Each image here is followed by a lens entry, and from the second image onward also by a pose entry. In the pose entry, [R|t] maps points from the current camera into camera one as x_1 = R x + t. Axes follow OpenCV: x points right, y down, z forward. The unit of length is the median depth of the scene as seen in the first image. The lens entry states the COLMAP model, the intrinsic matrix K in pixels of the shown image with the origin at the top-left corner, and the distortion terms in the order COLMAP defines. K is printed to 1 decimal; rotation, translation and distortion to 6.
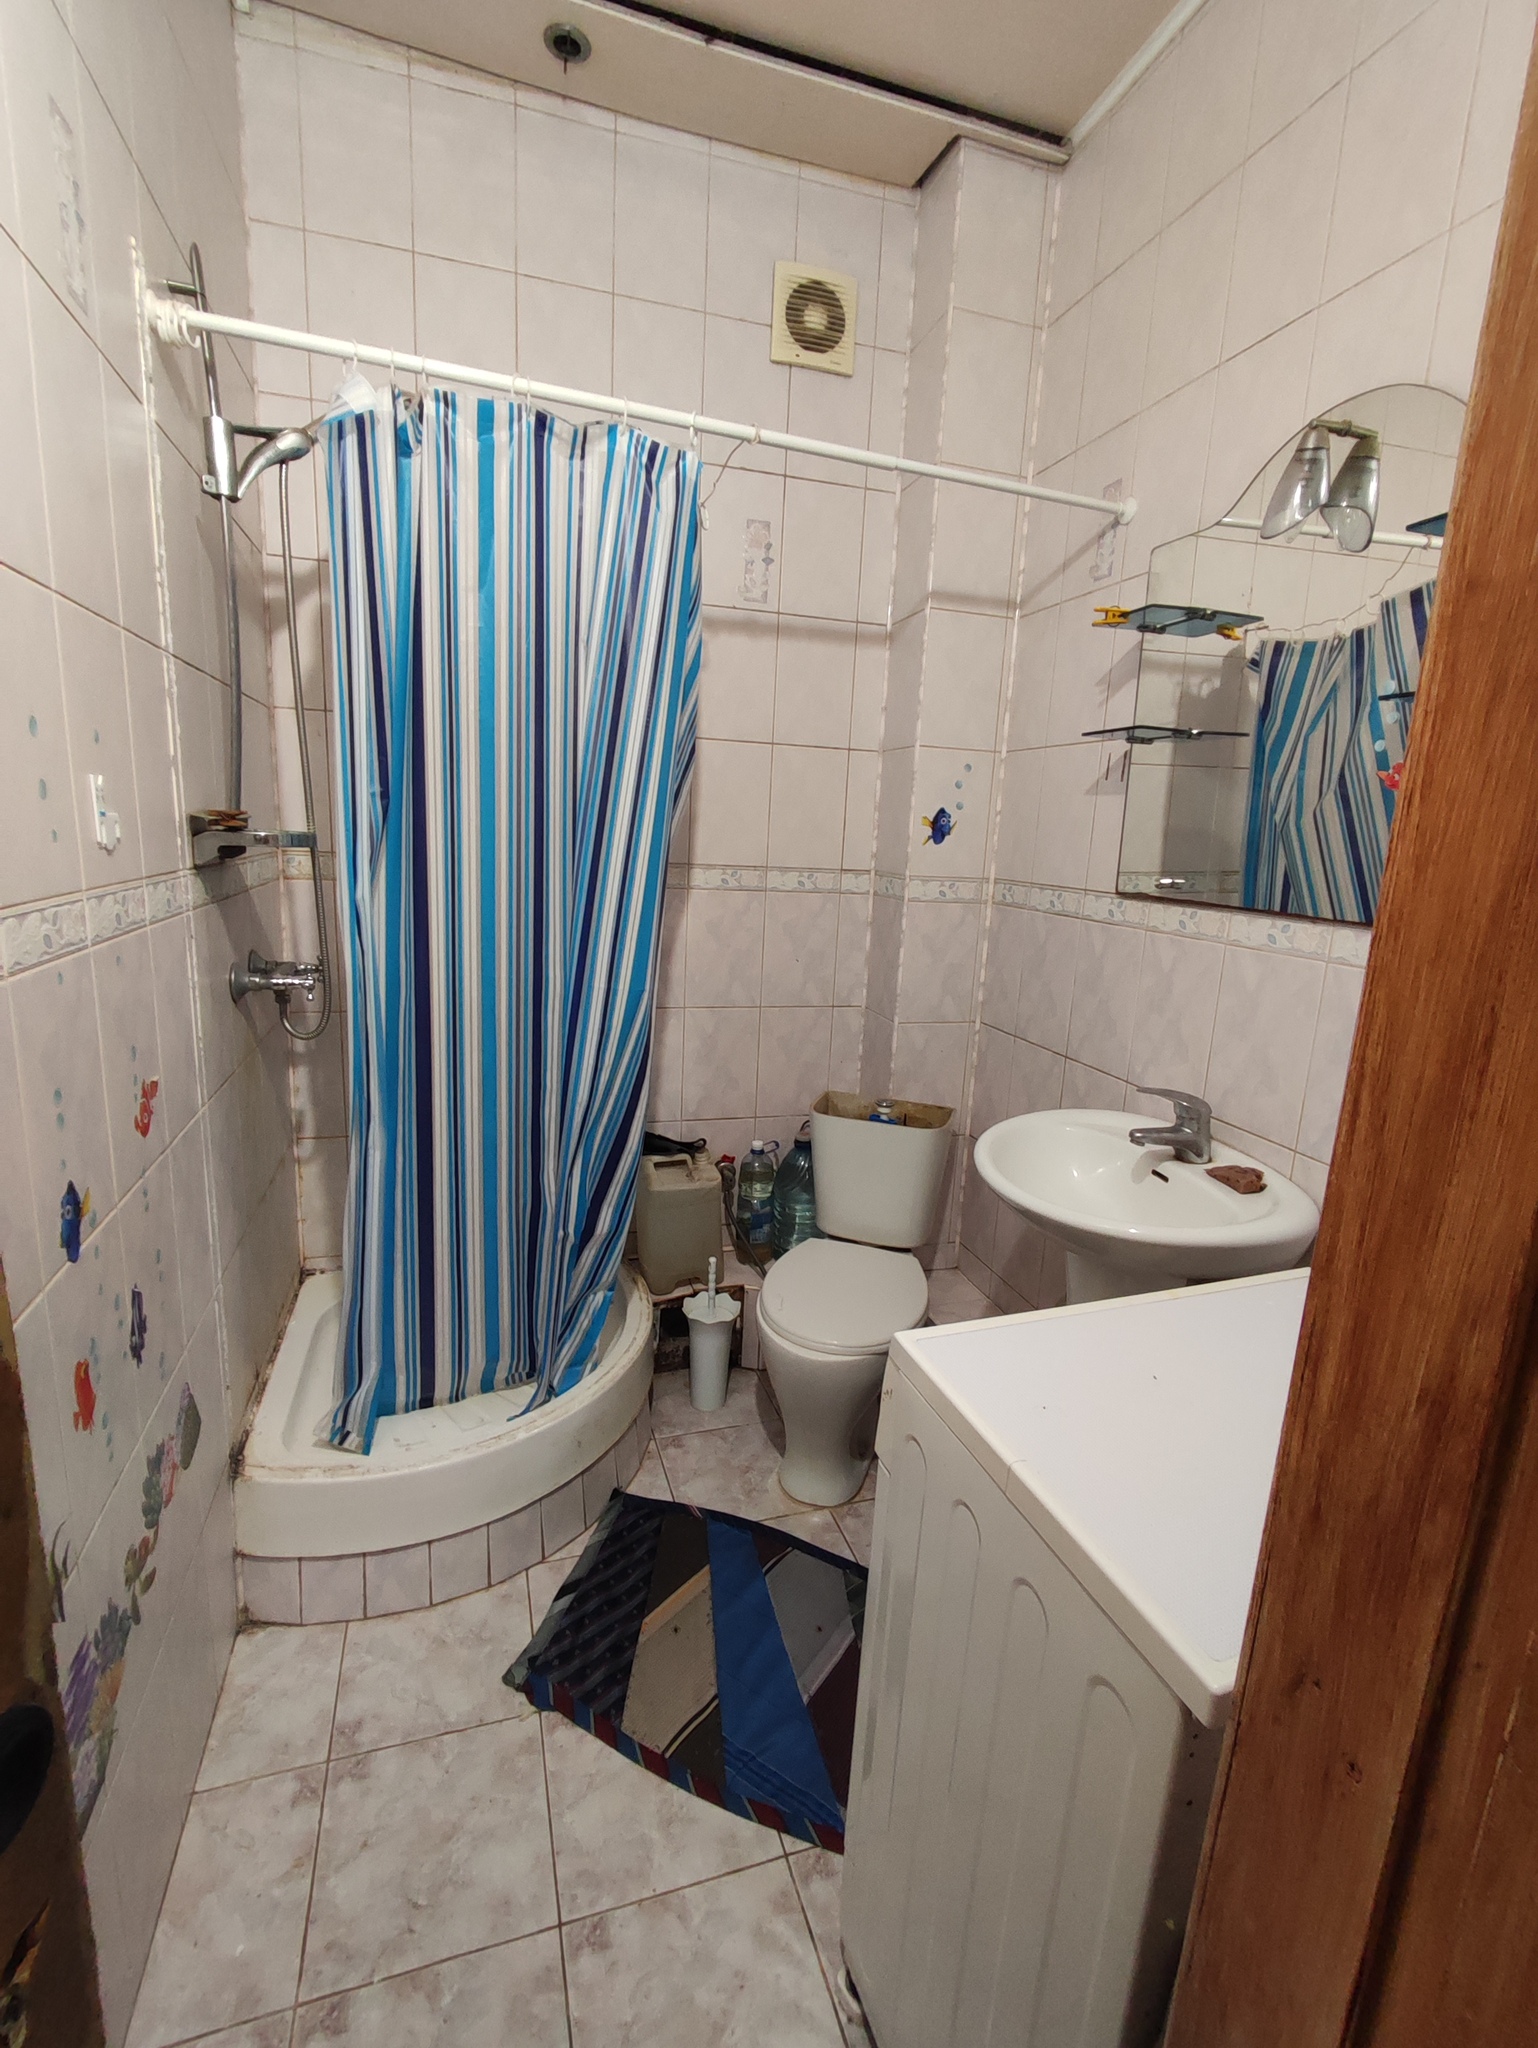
lens RADIAL K [[930.7, 0, 763.6], [0, 930.7, 1023.0], [0, 0, 1]] dist [-0.004136, -0.001453]
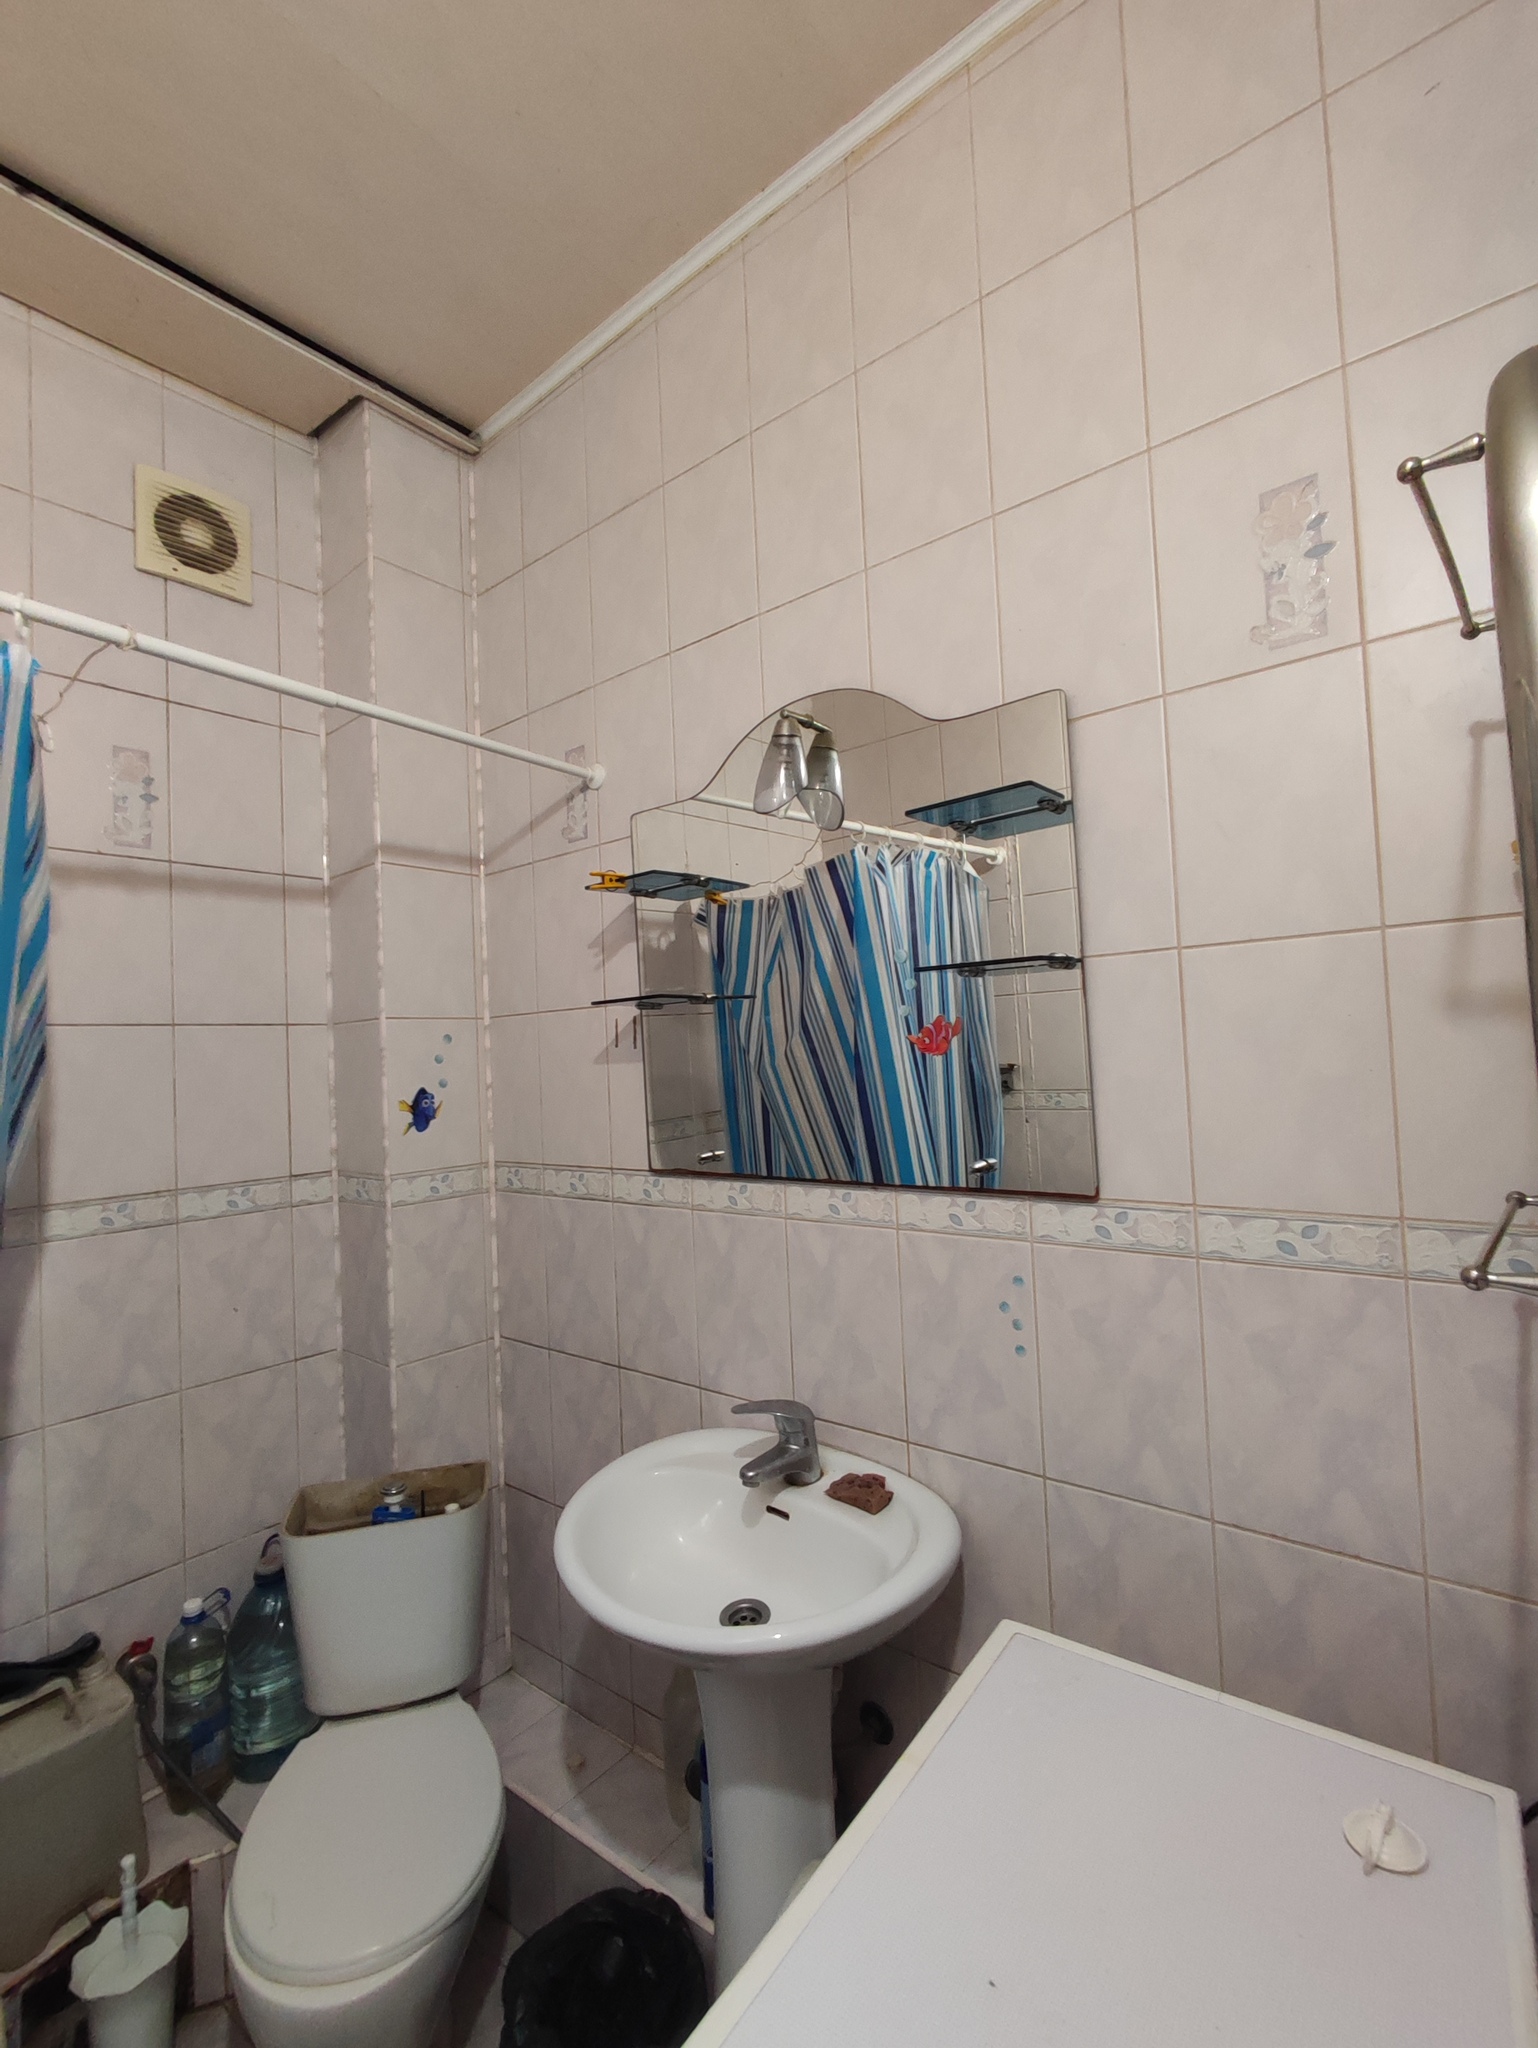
lens RADIAL K [[930.7, 0, 764.4], [0, 930.7, 1018.1], [0, 0, 1]] dist [-0.004136, -0.001453]
pose [[0.826542, -0.061544, 0.559501, -0.016397], [0.196398, 0.963067, -0.184201, -0.085948], [-0.527501, 0.262135, 0.808102, 0.169949]]
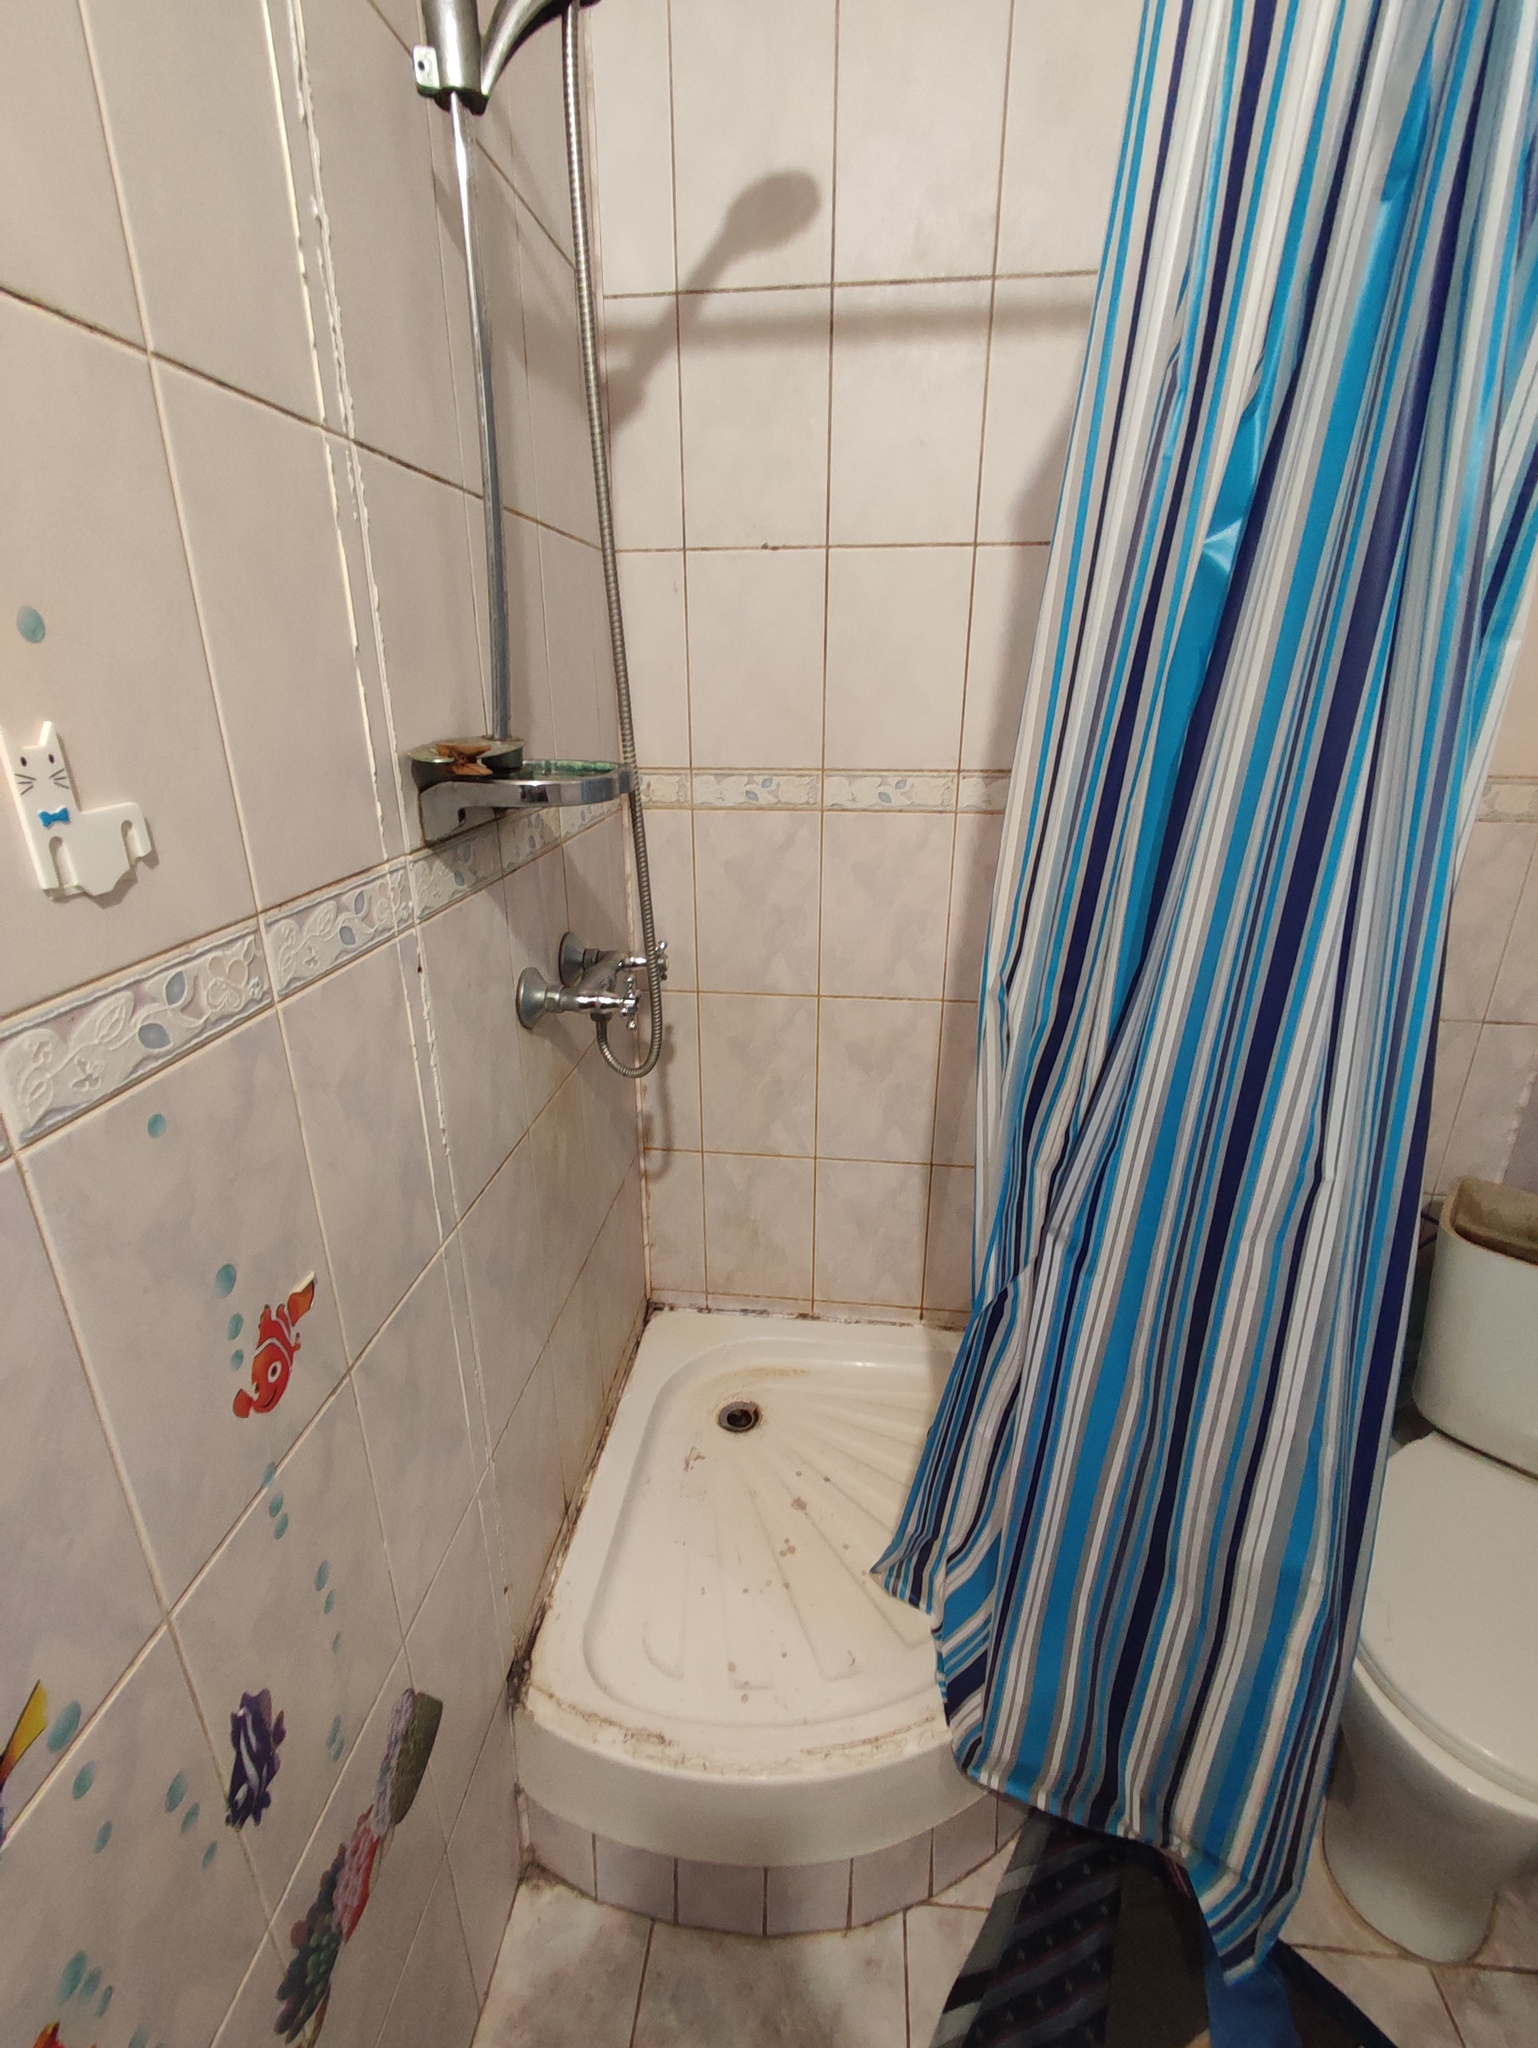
lens RADIAL K [[930.7, 0, 763.1], [0, 930.7, 1012.8], [0, 0, 1]] dist [-0.004136, -0.001453]
pose [[0.914427, 0.094735, -0.393507, -0.131689], [-0.040416, 0.988735, 0.144114, -0.110508], [0.402727, -0.115878, 0.907956, 0.387649]]
